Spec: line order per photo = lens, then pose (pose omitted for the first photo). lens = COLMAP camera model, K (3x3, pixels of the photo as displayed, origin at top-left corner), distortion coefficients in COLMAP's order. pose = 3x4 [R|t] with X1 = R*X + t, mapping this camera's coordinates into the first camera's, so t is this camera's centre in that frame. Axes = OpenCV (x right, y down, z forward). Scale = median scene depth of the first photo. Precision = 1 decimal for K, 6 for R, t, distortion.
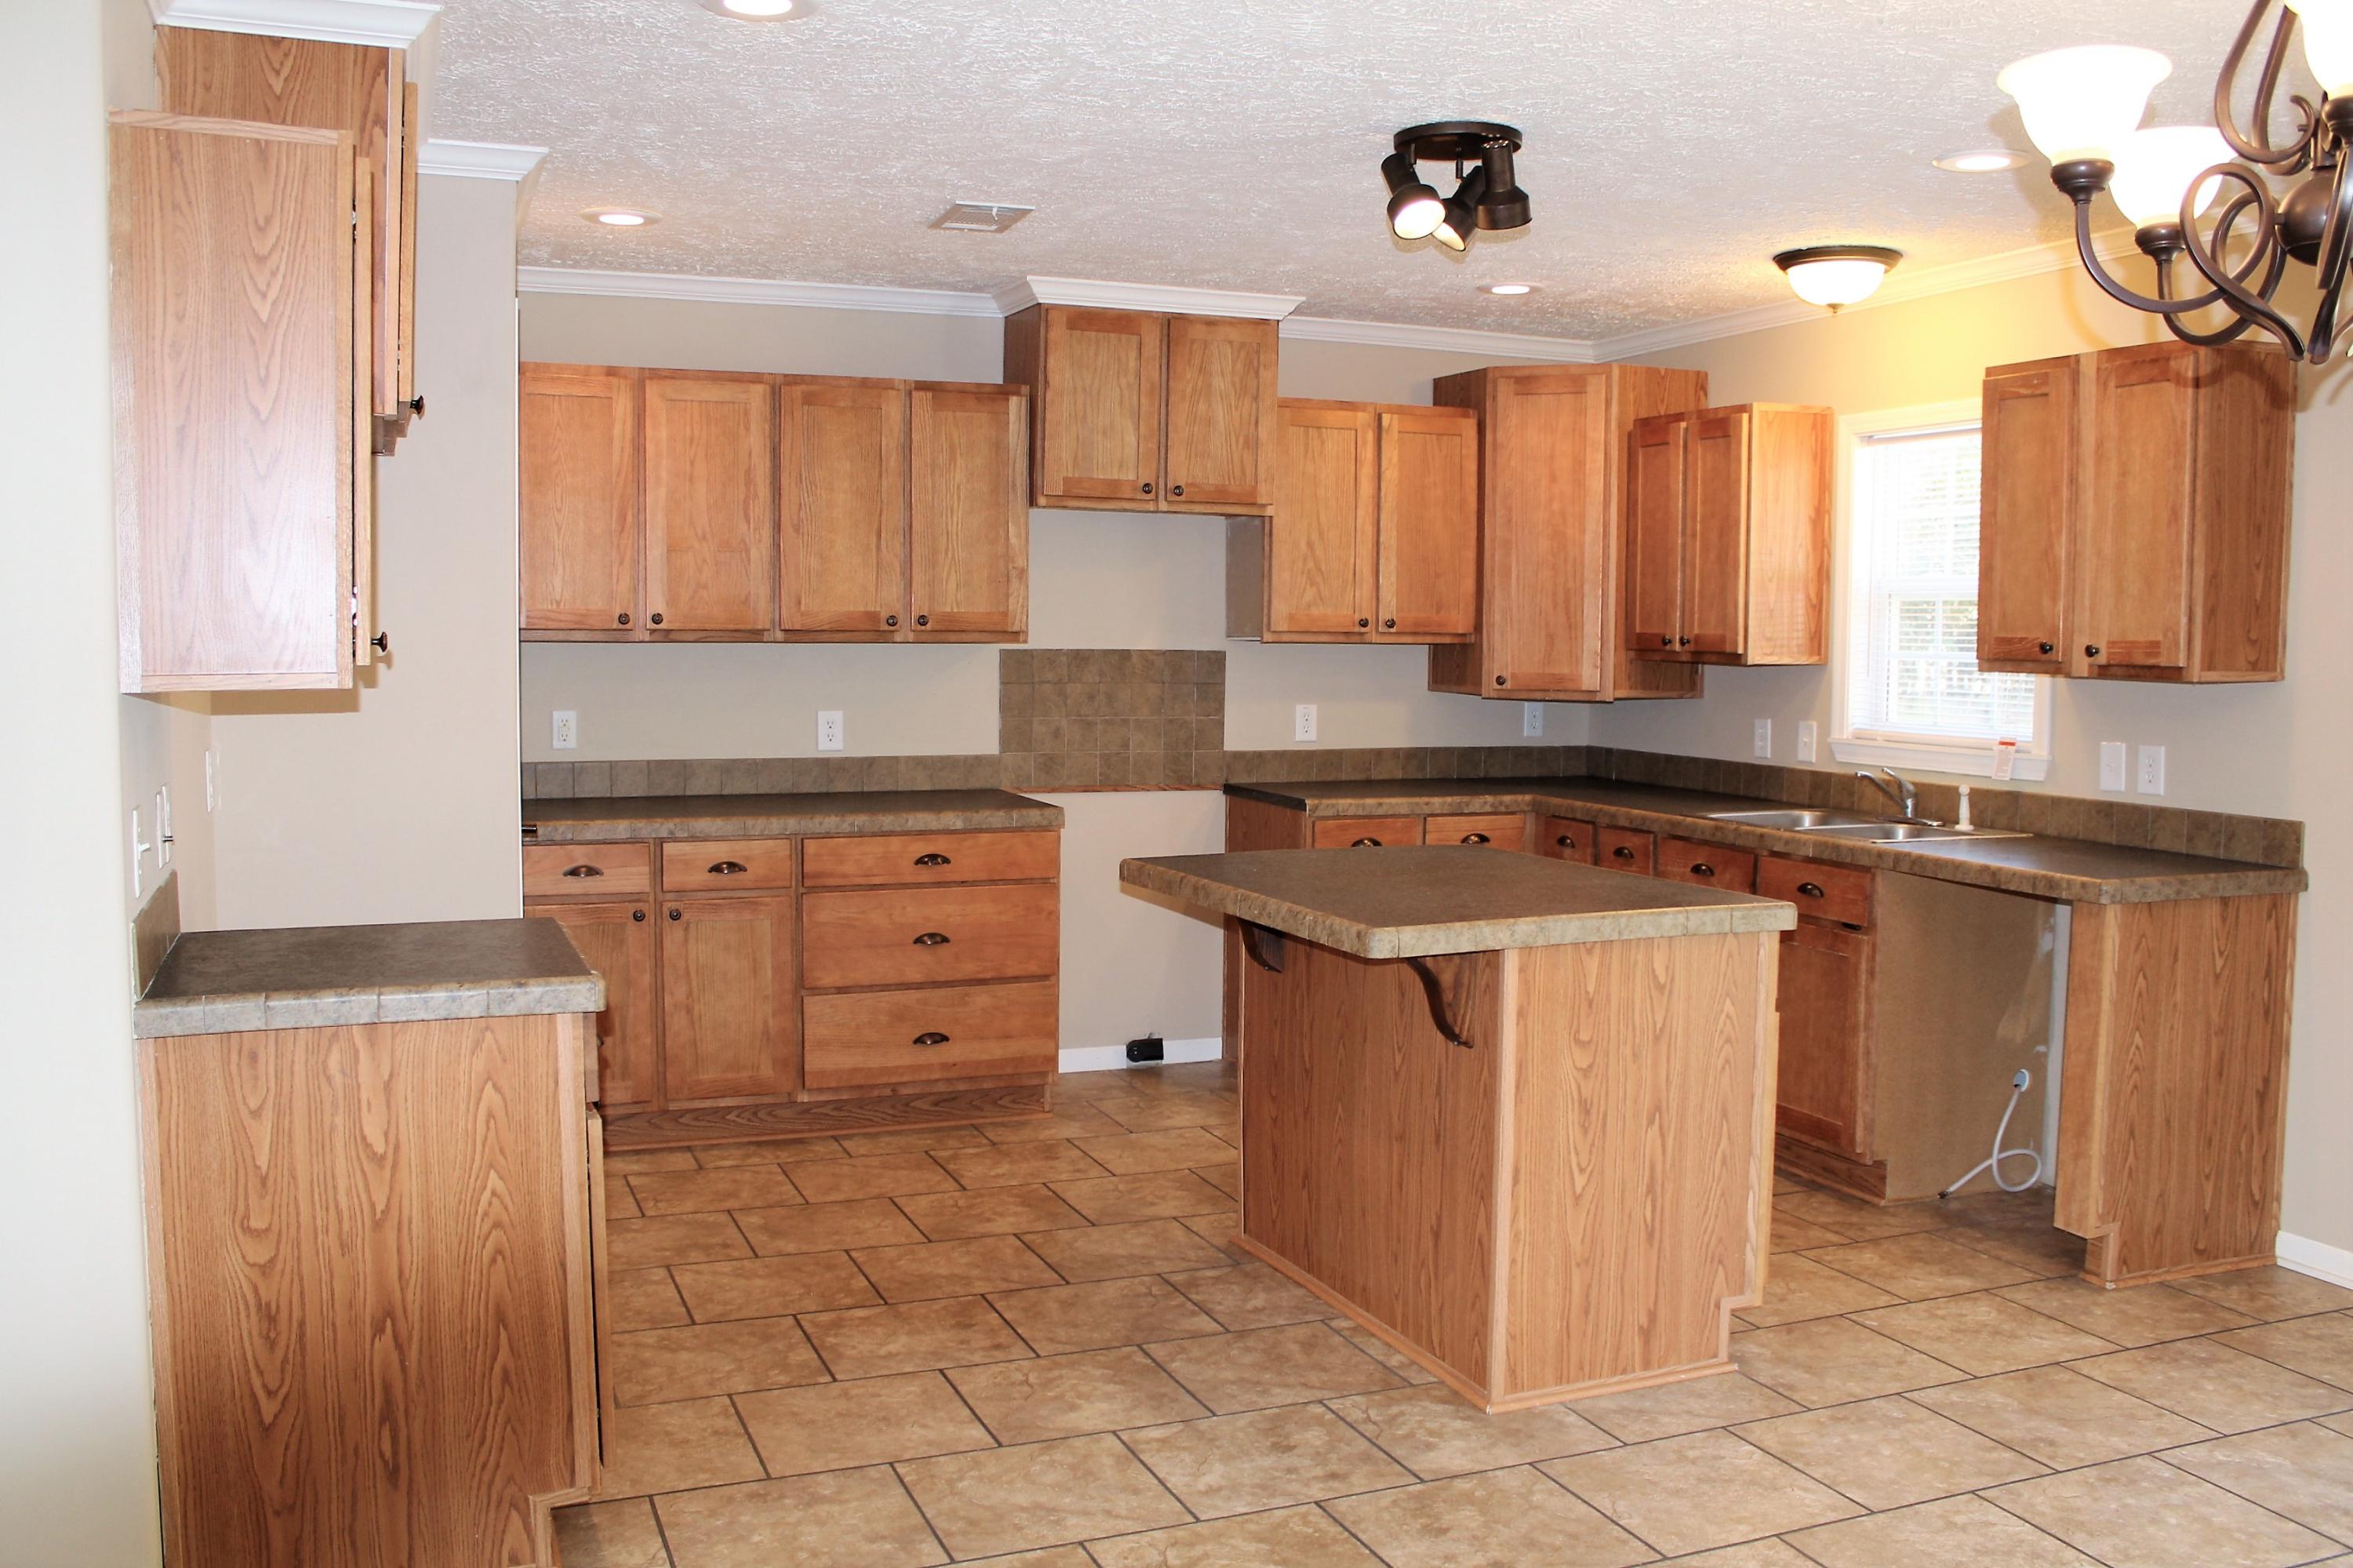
lens RADIAL K [[2001.5, 0, 1176.5], [0, 2001.5, 784.0], [0, 0, 1]] dist [-0.156229, 0.113661]
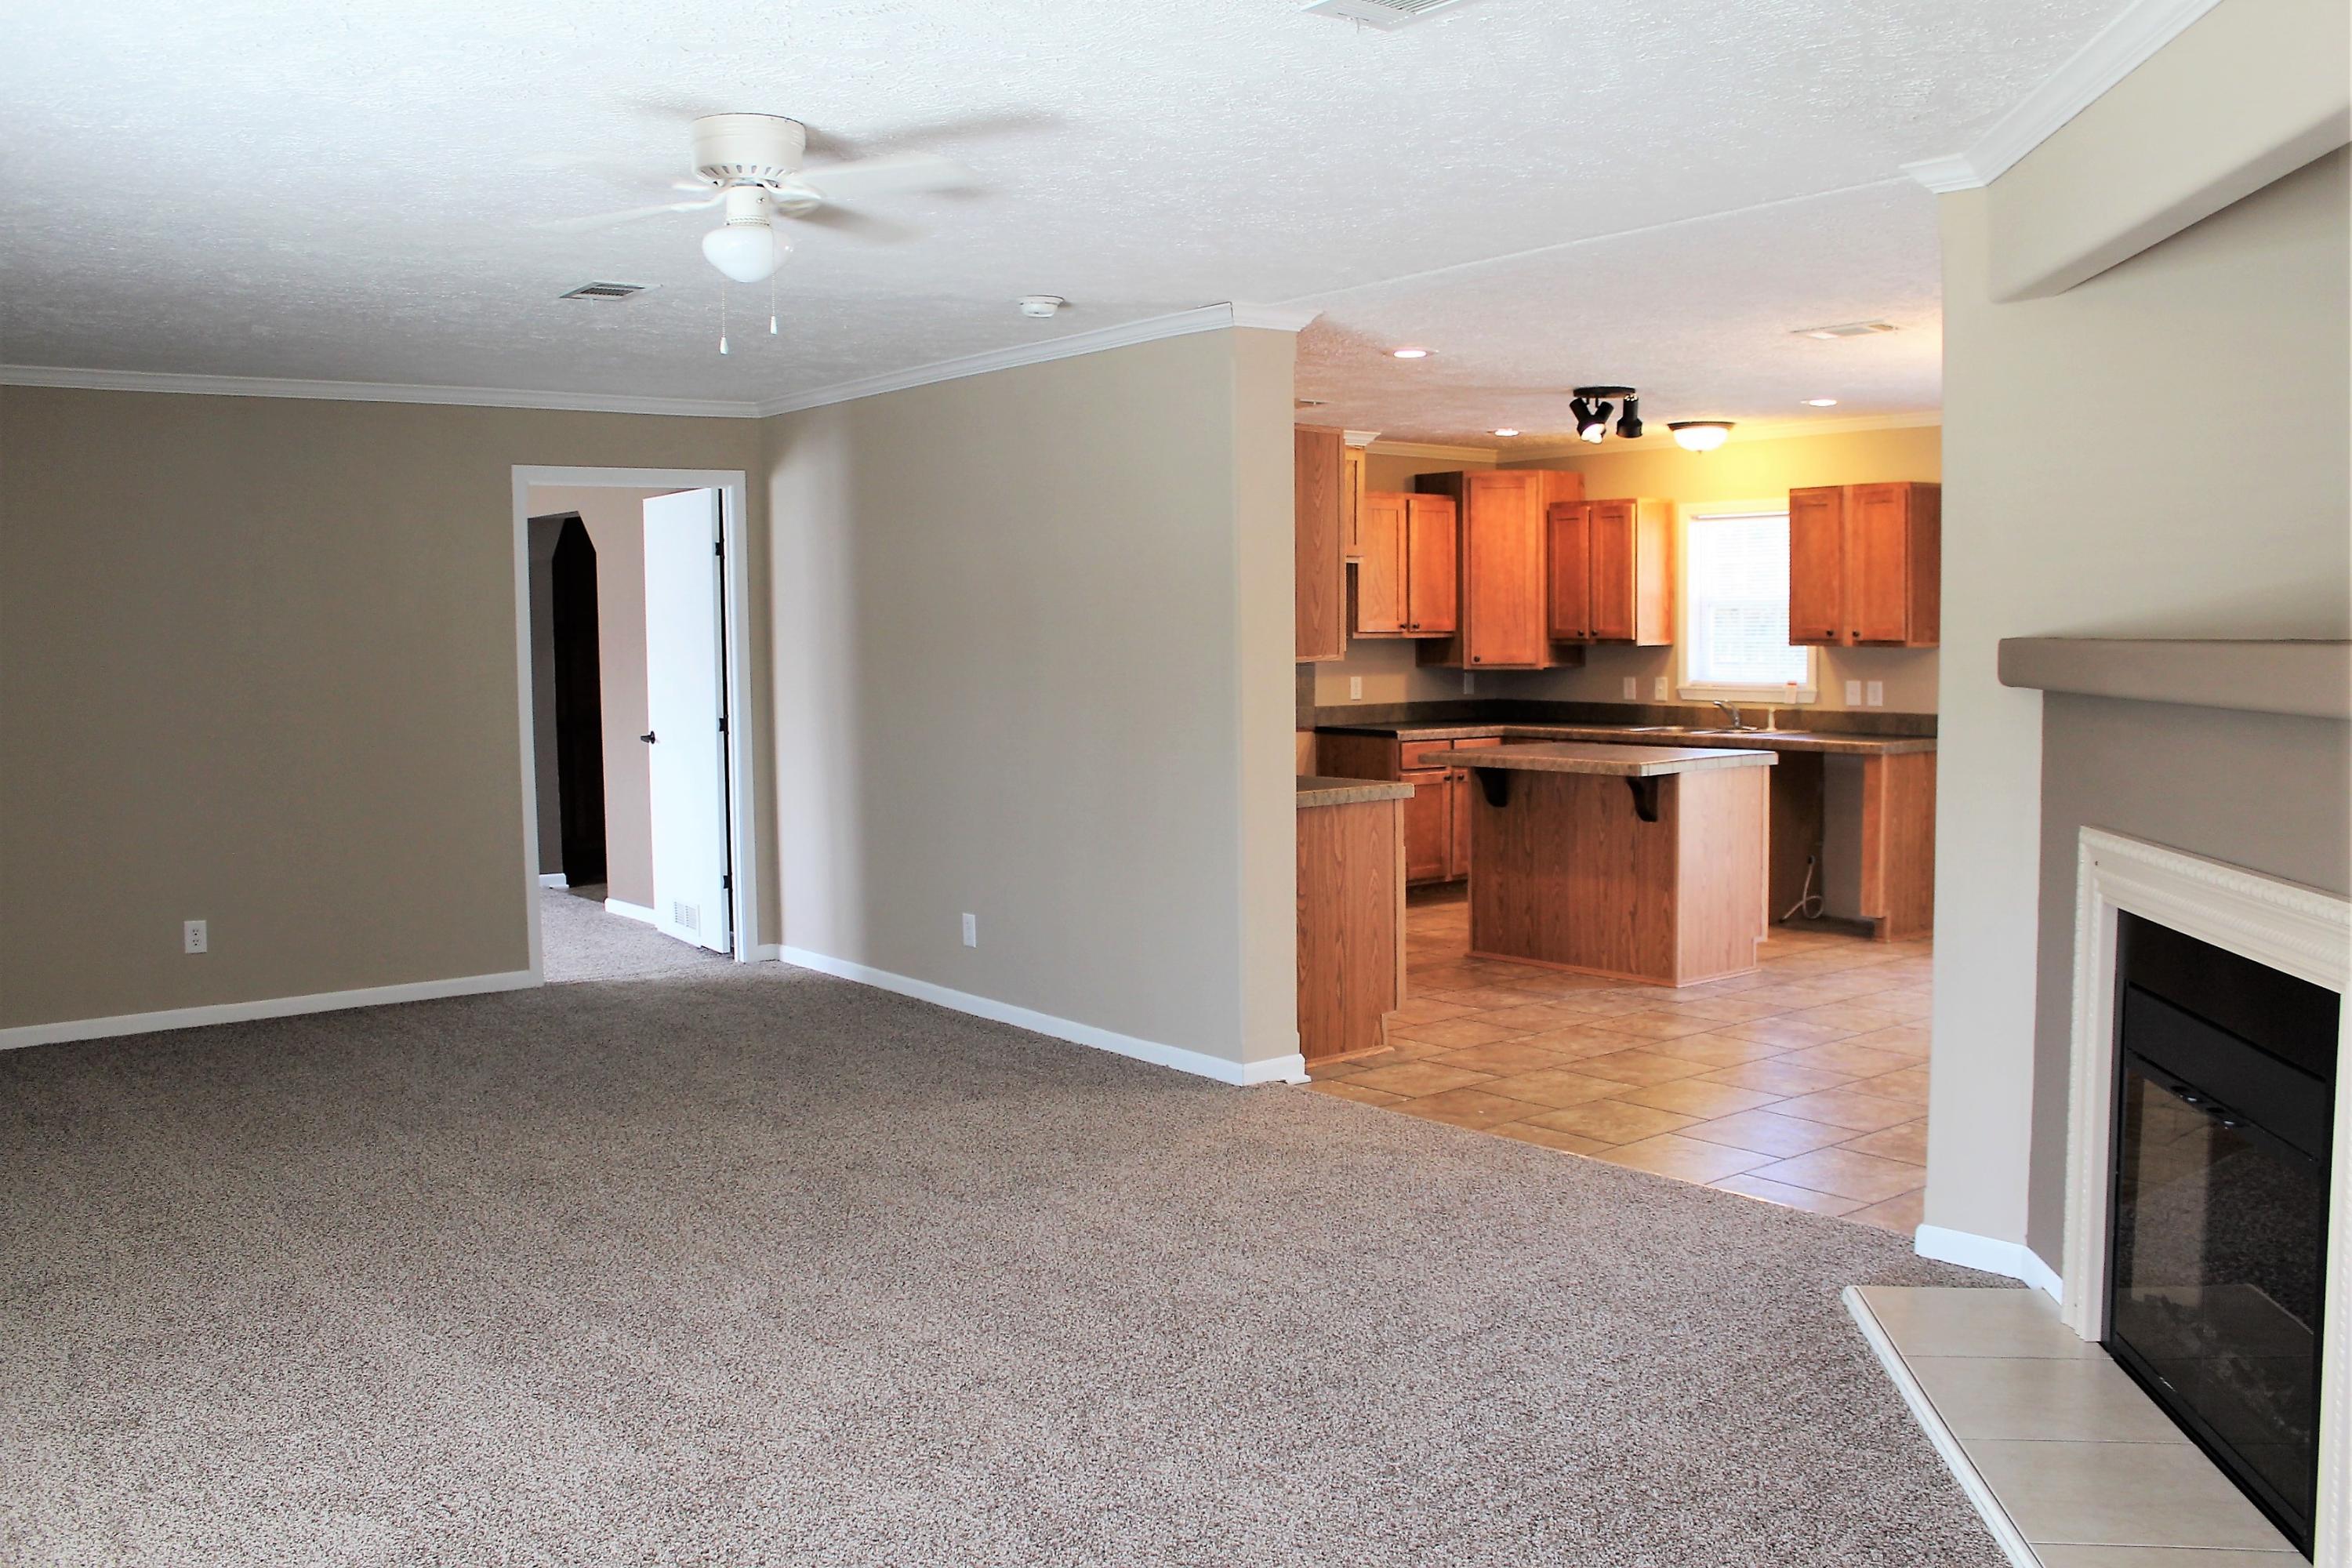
lens RADIAL K [[1947.6, 0, 1176.0], [0, 1947.6, 784.0], [0, 0, 1]] dist [-0.169073, 0.129027]
pose [[0.964036, -0.039786, 0.262777, -0.750986], [0.039105, 0.999204, 0.007825, 0.044725], [-0.262879, 0.002732, 0.964825, -0.738715]]
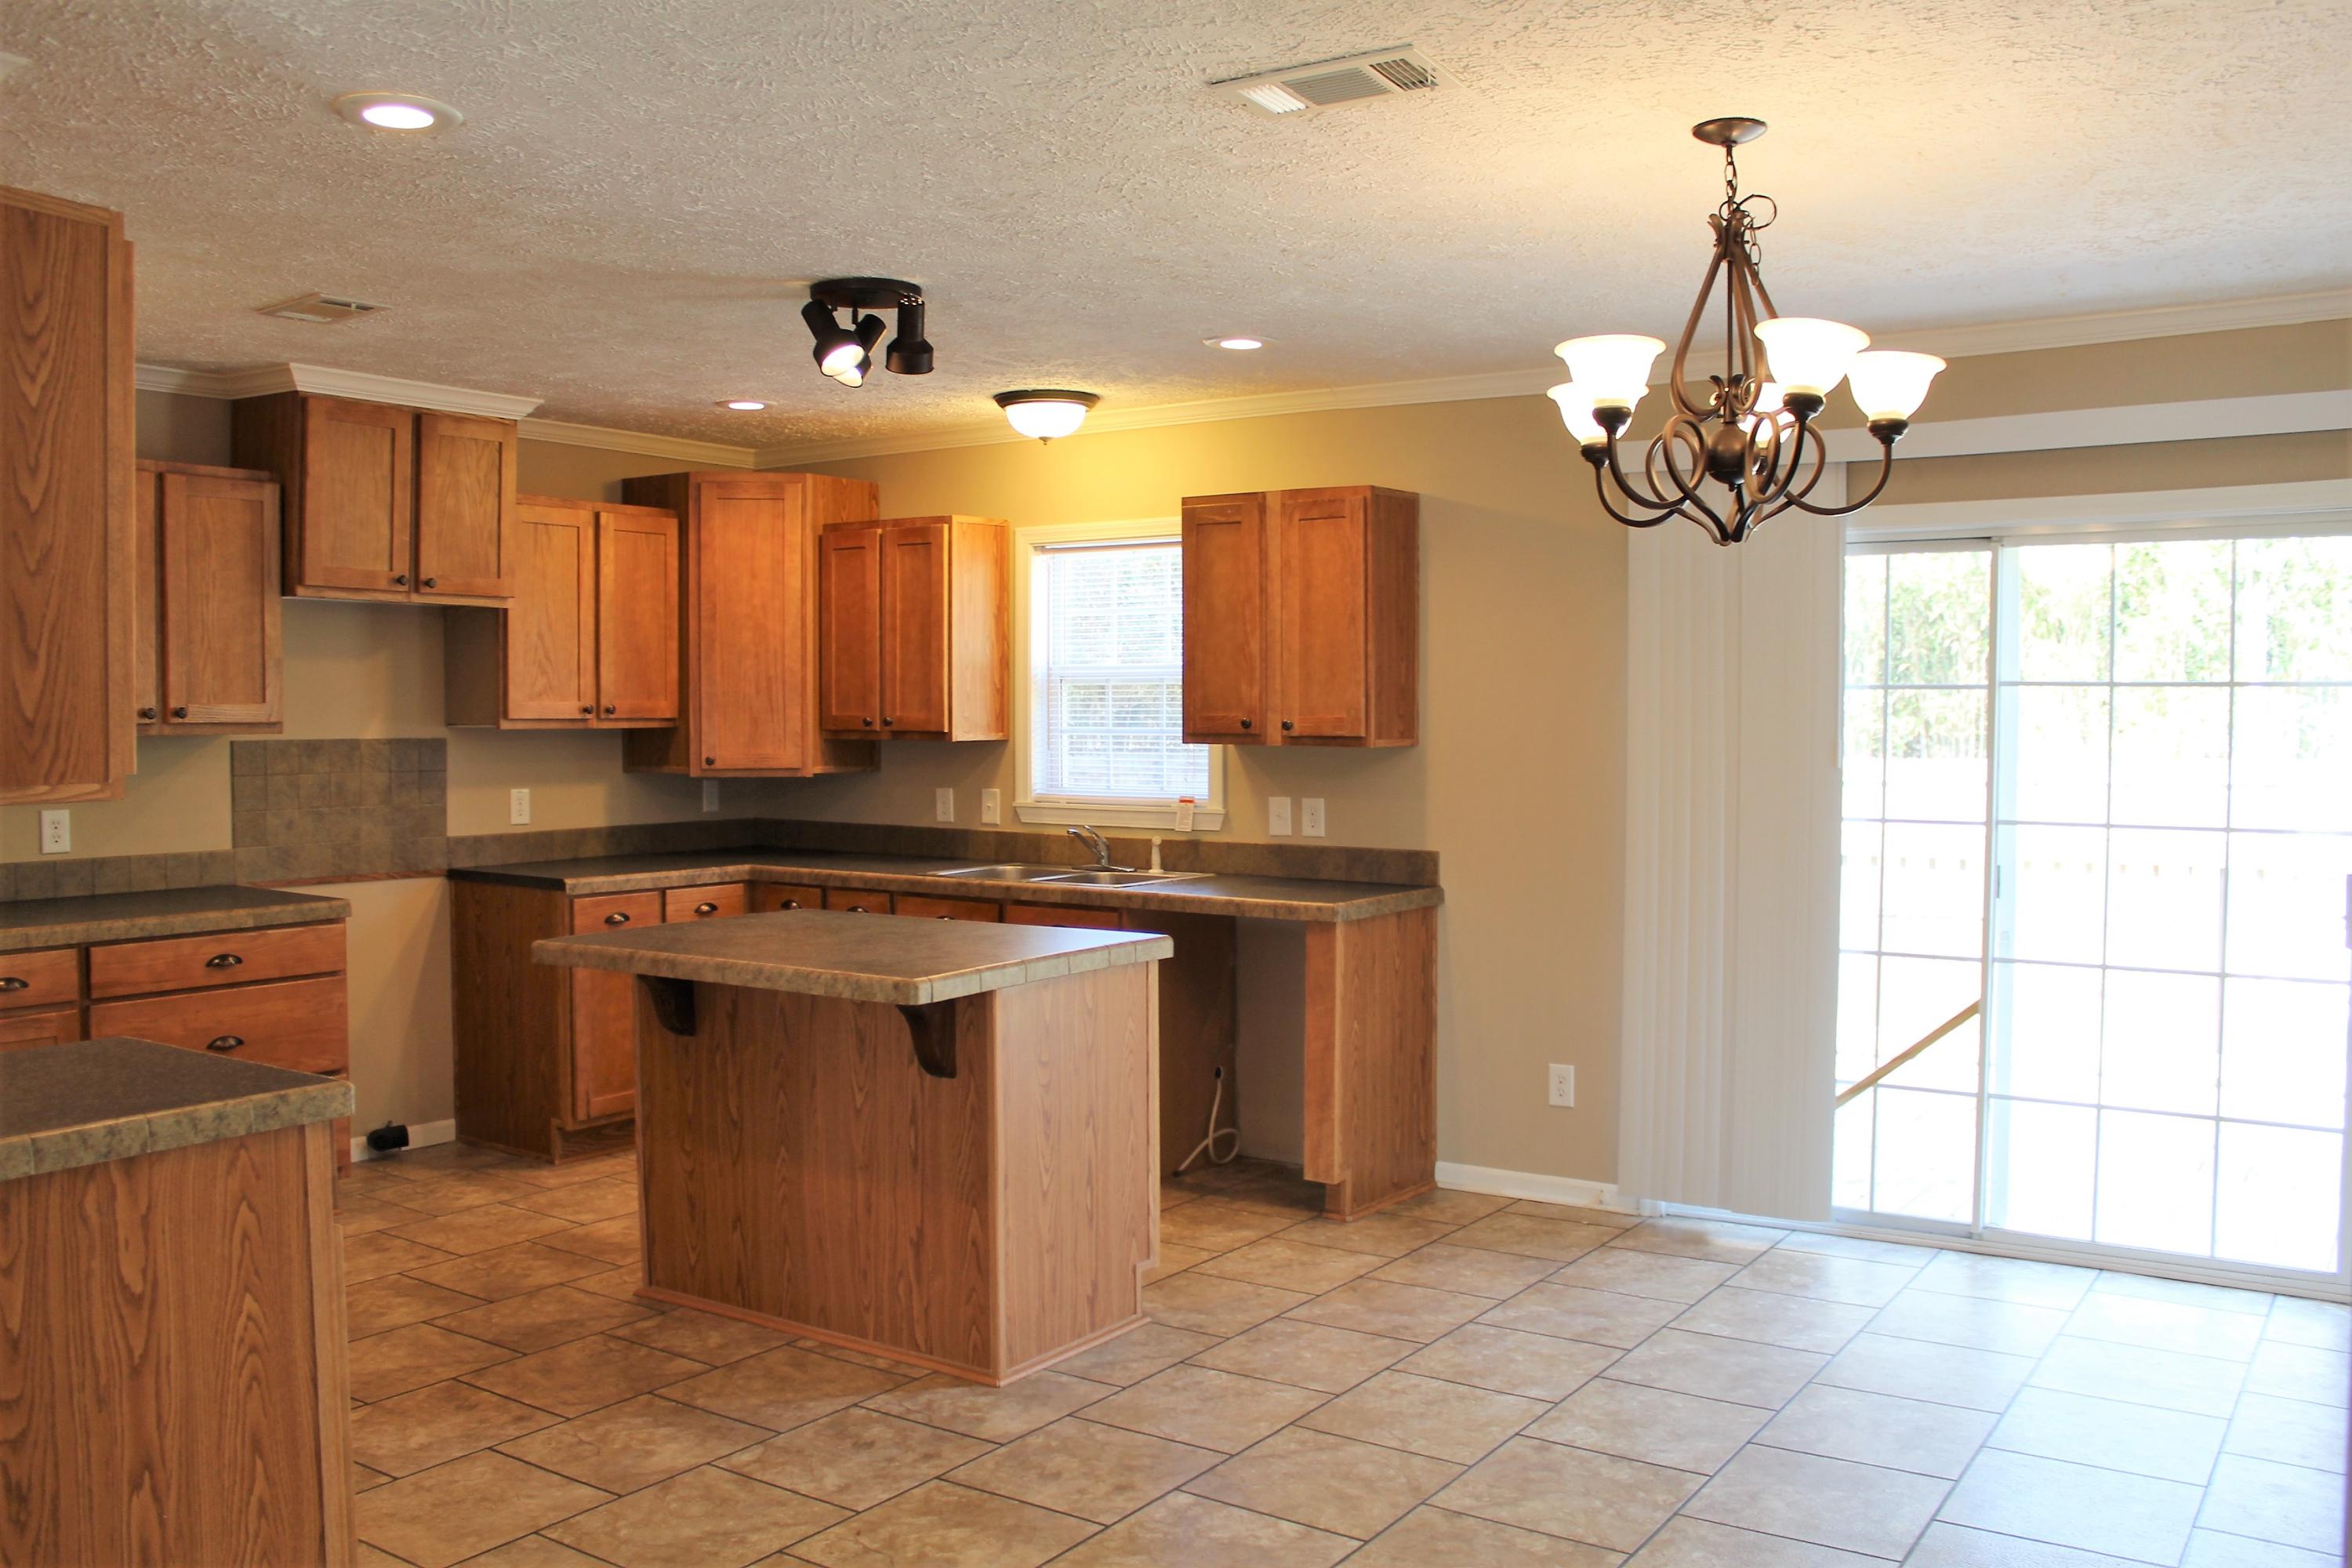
lens RADIAL K [[1947.6, 0, 1176.0], [0, 1947.6, 784.0], [0, 0, 1]] dist [-0.169073, 0.129027]
pose [[0.833335, -0.029215, 0.551995, -0.300882], [0.048596, 0.998608, -0.020512, -0.008068], [-0.550628, 0.043918, 0.833595, -0.020132]]
